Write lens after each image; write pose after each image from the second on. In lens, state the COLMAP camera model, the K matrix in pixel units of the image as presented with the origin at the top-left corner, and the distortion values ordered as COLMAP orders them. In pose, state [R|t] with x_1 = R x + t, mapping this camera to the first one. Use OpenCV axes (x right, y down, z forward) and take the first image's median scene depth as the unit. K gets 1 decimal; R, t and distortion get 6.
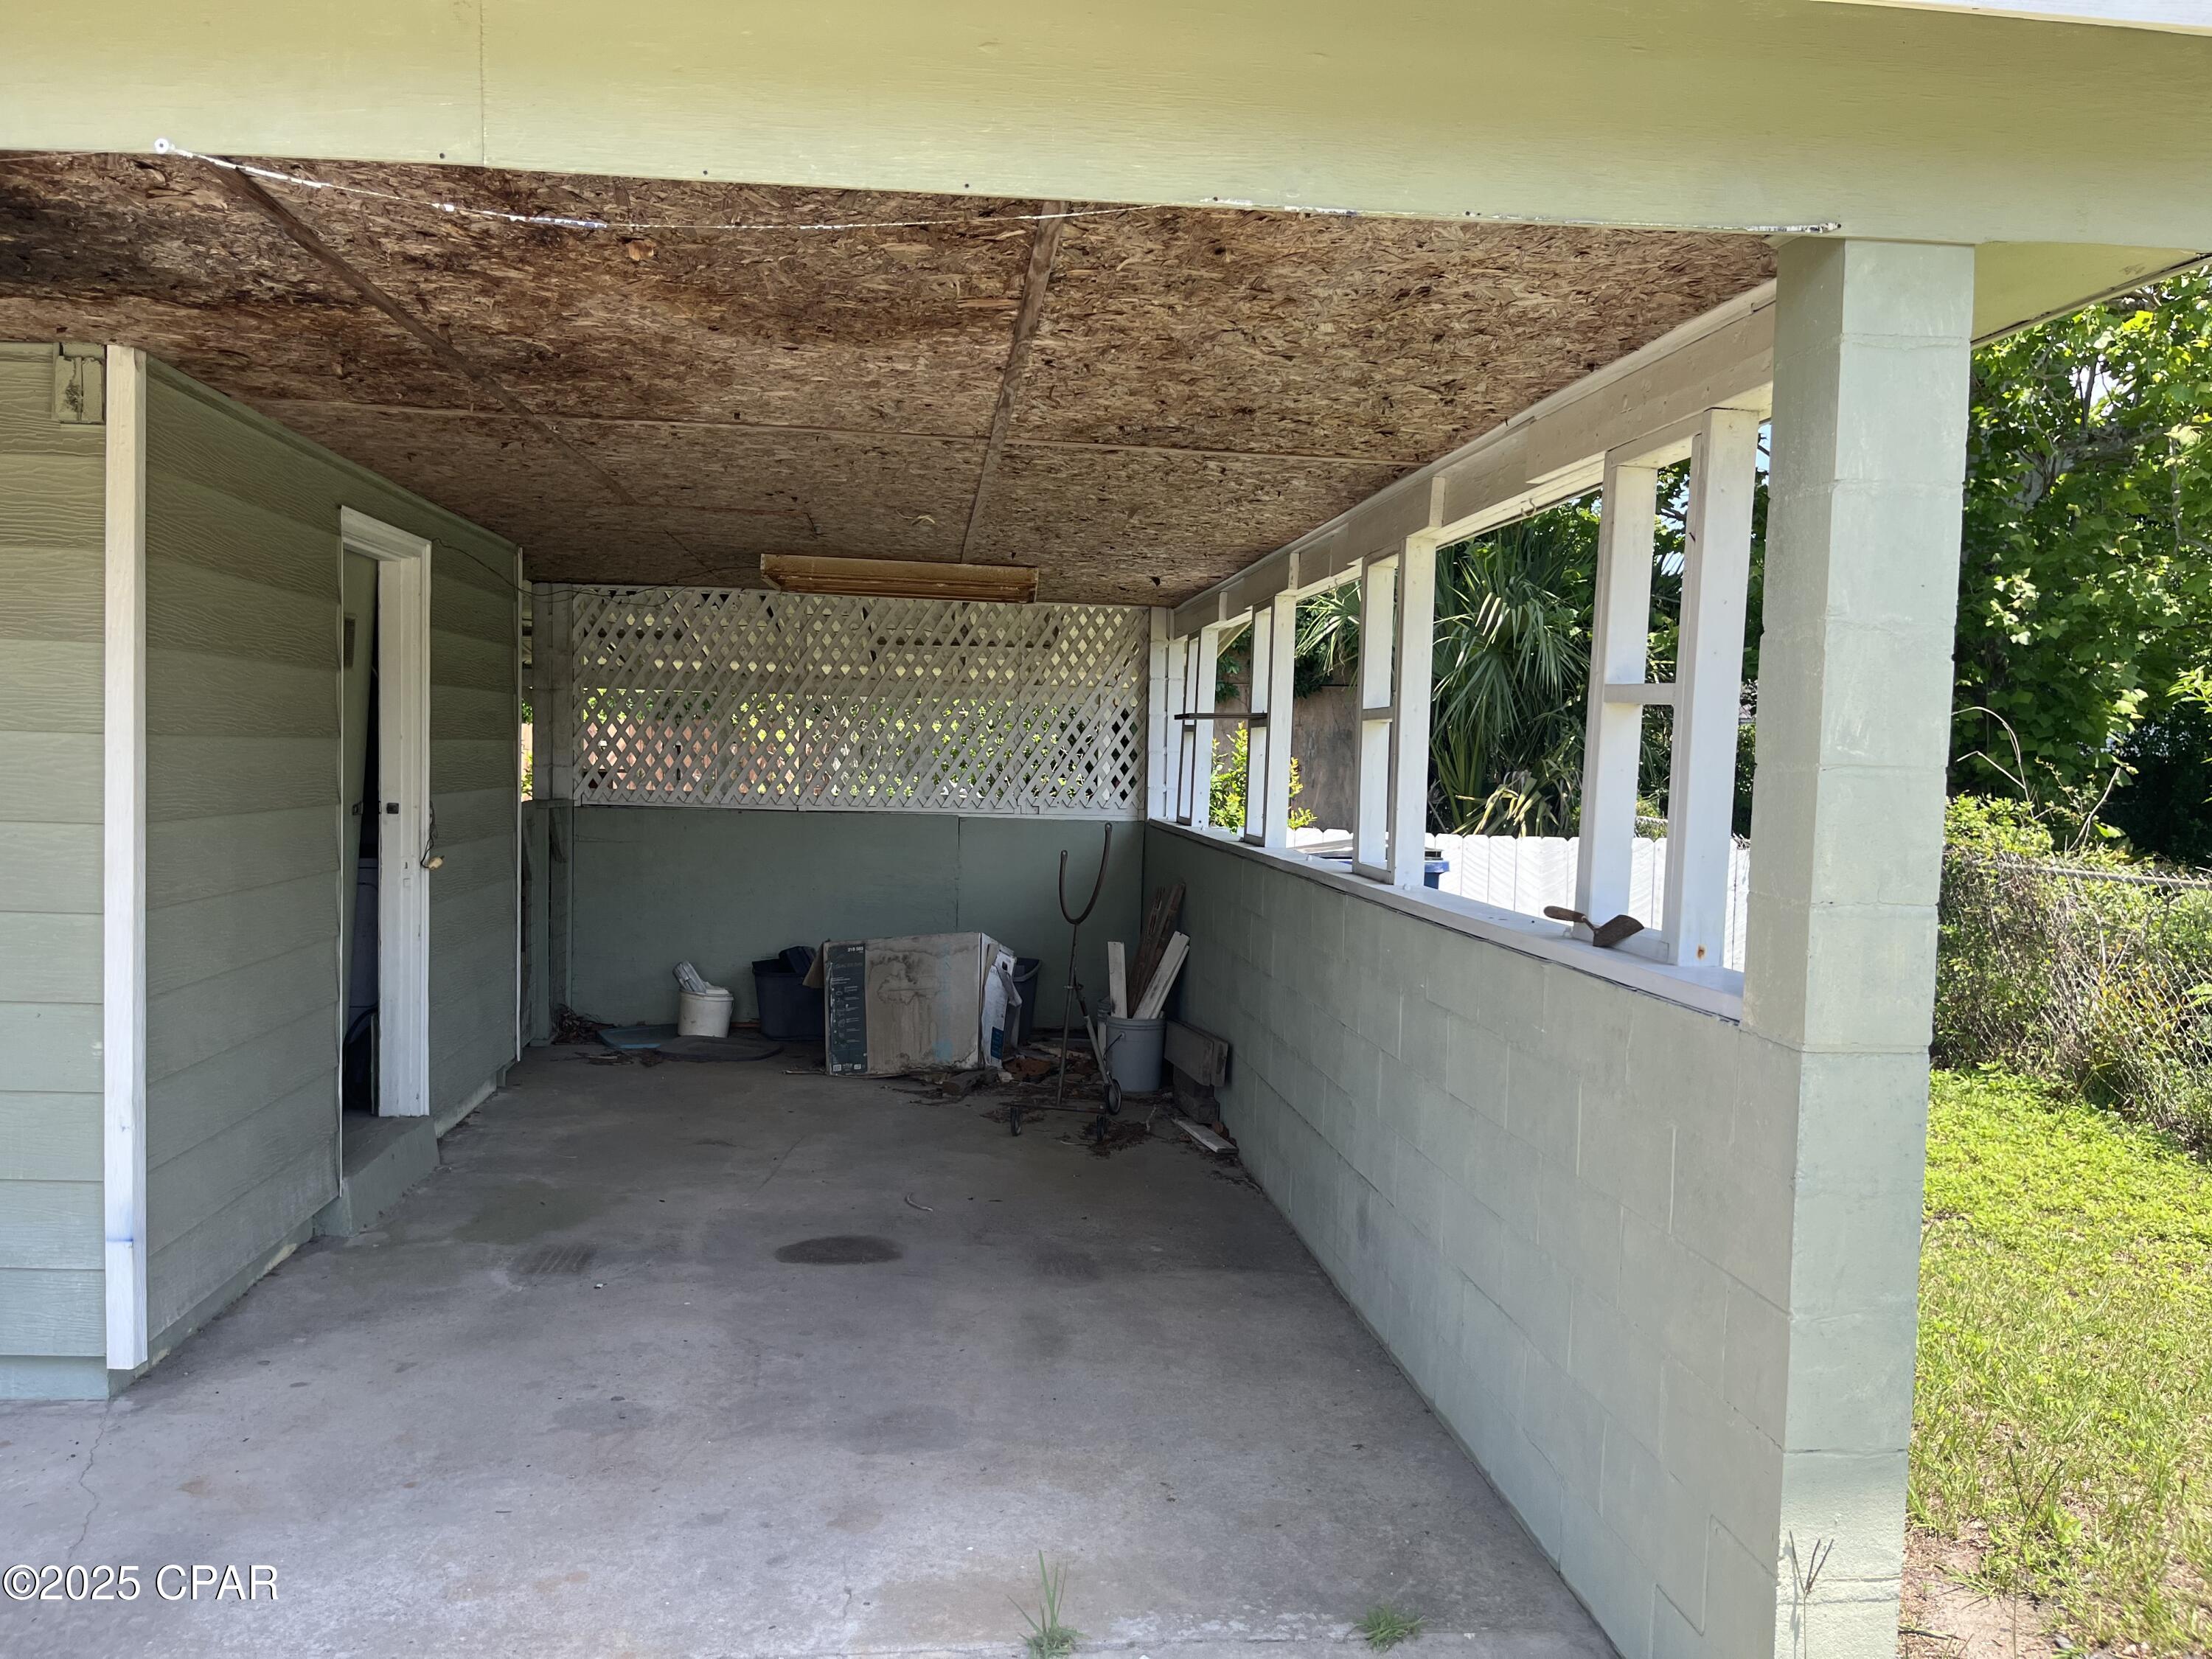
lens RADIAL K [[1667.3, 0, 1109.1], [0, 1667.3, 827.9], [0, 0, 1]] dist [0.005638, -0.005541]
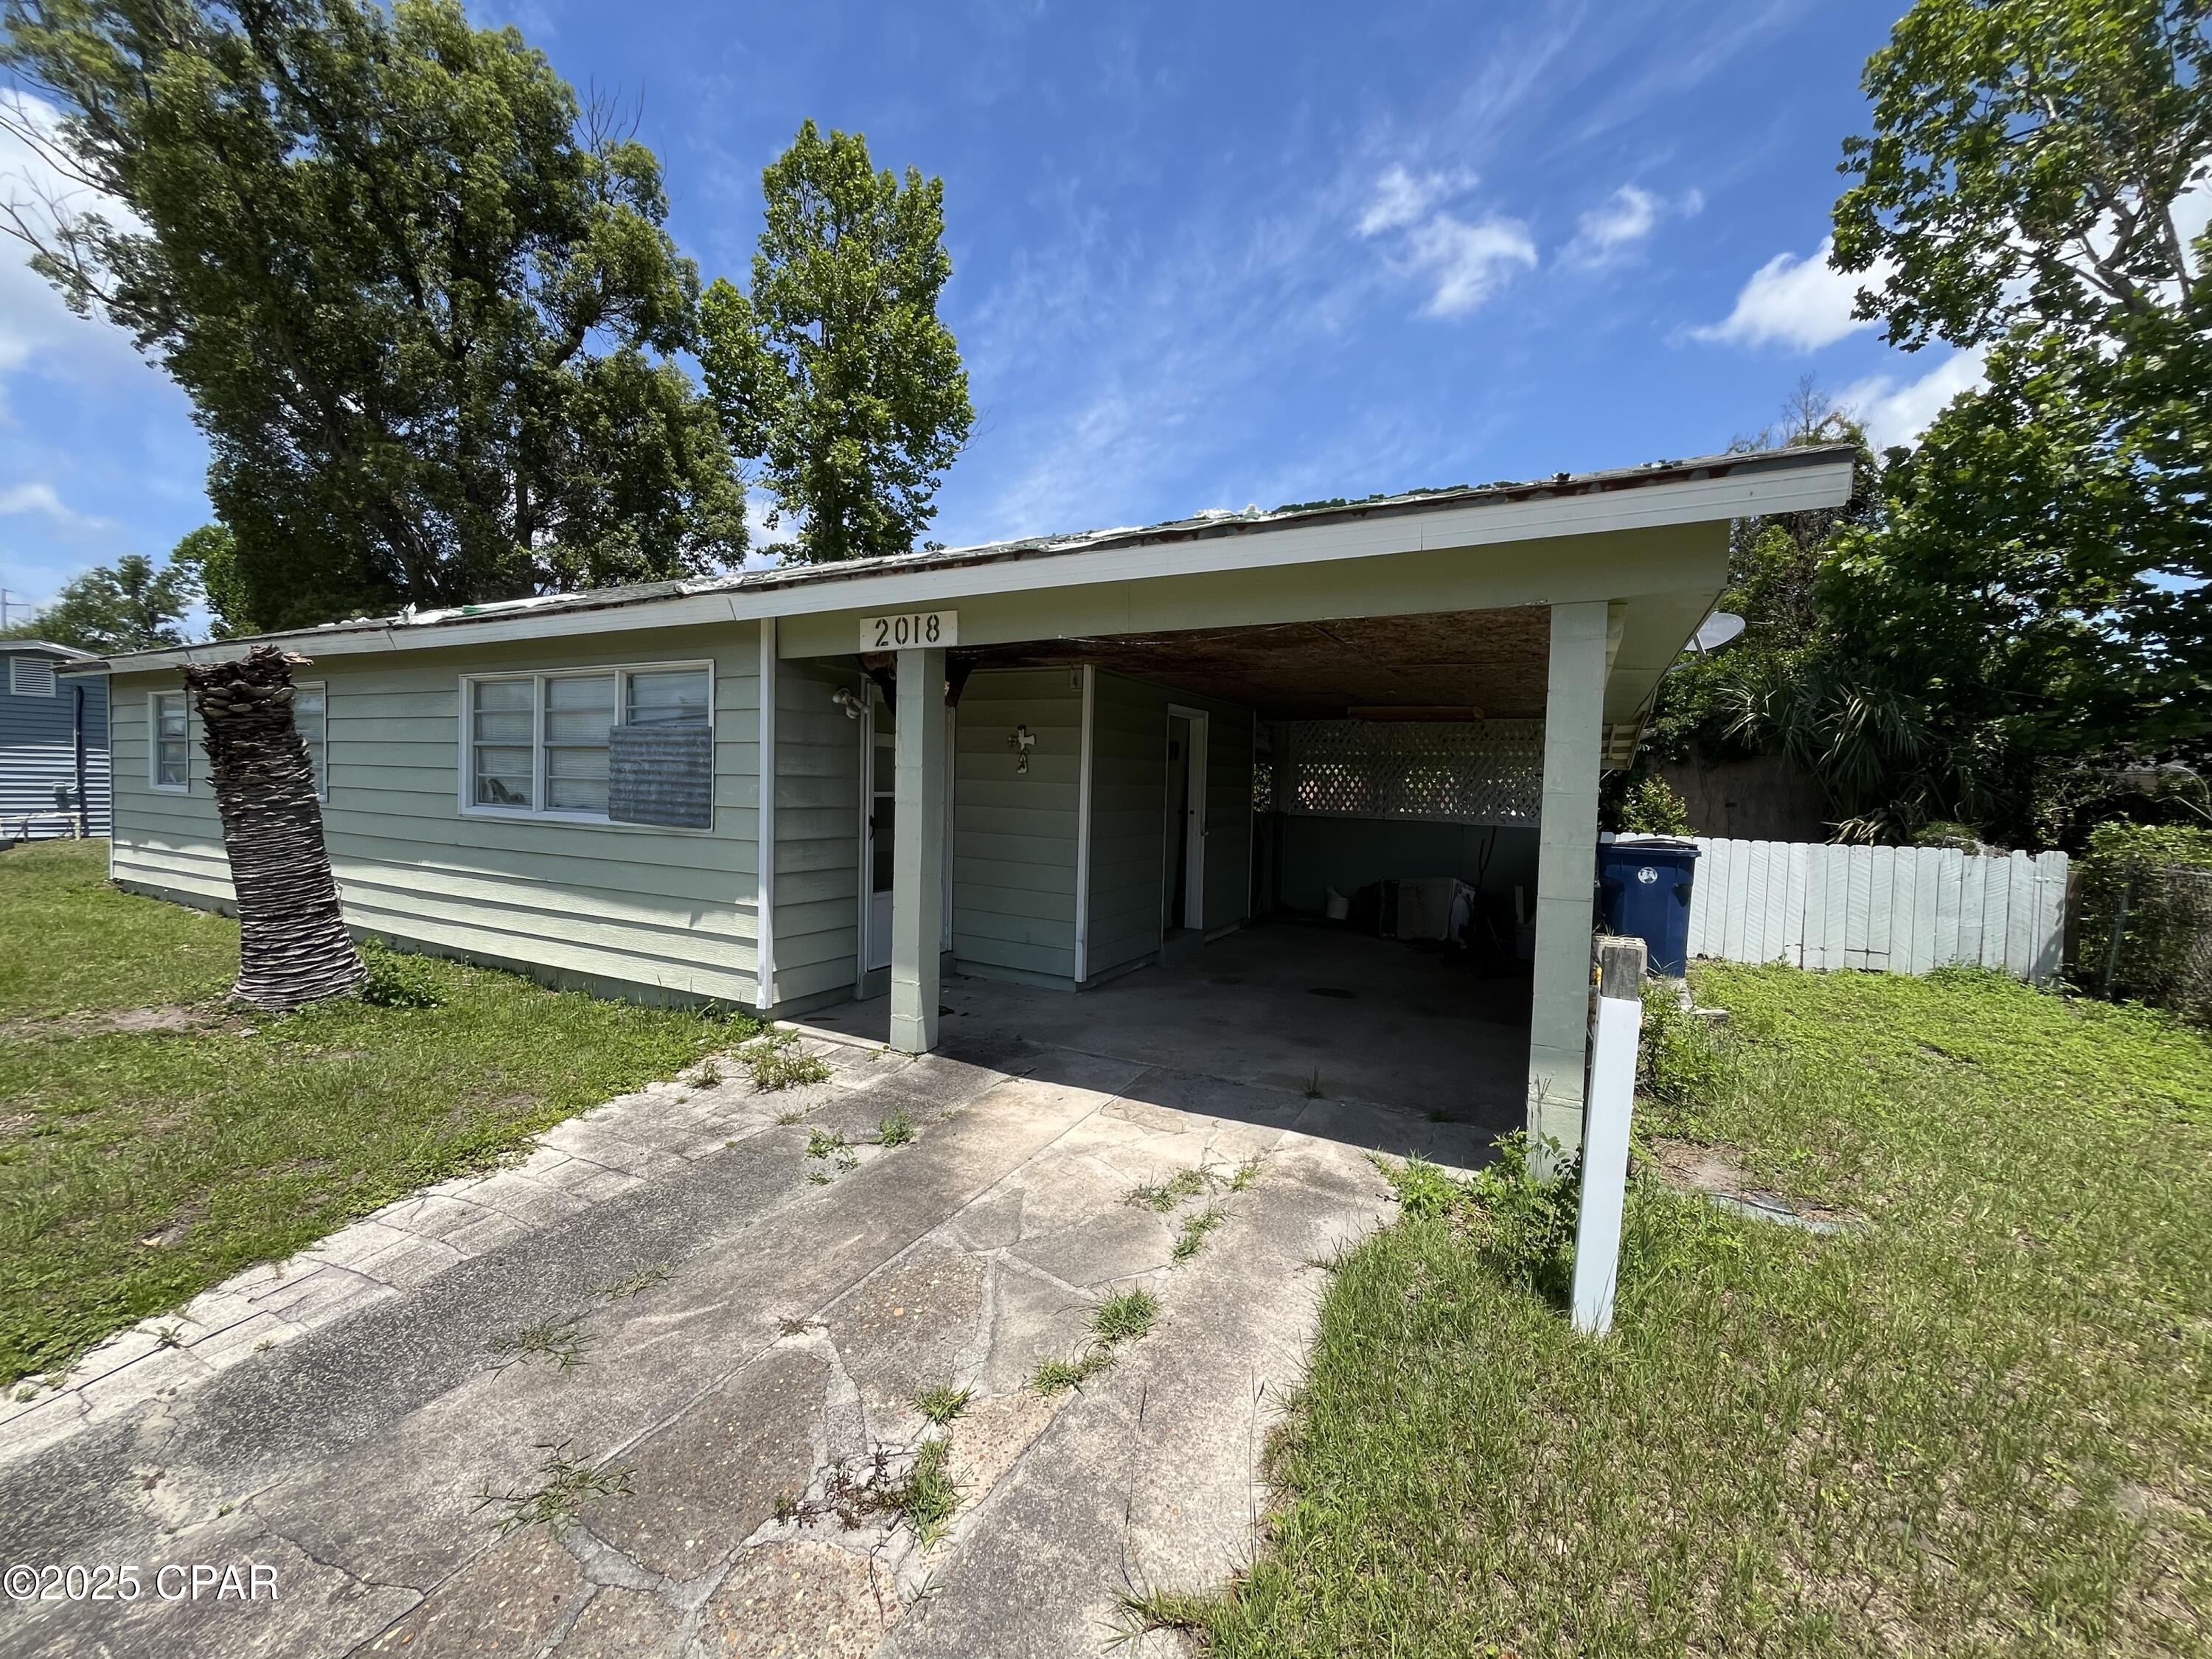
lens RADIAL K [[887.9, 0, 1107.7], [0, 887.9, 828.5], [0, 0, 1]] dist [-0.011619, 0.001356]
pose [[0.824525, 0.025710, -0.565241, 0.253000], [-0.030068, 0.999547, 0.001604, 0.015042], [0.565026, 0.015673, 0.824924, -0.233971]]
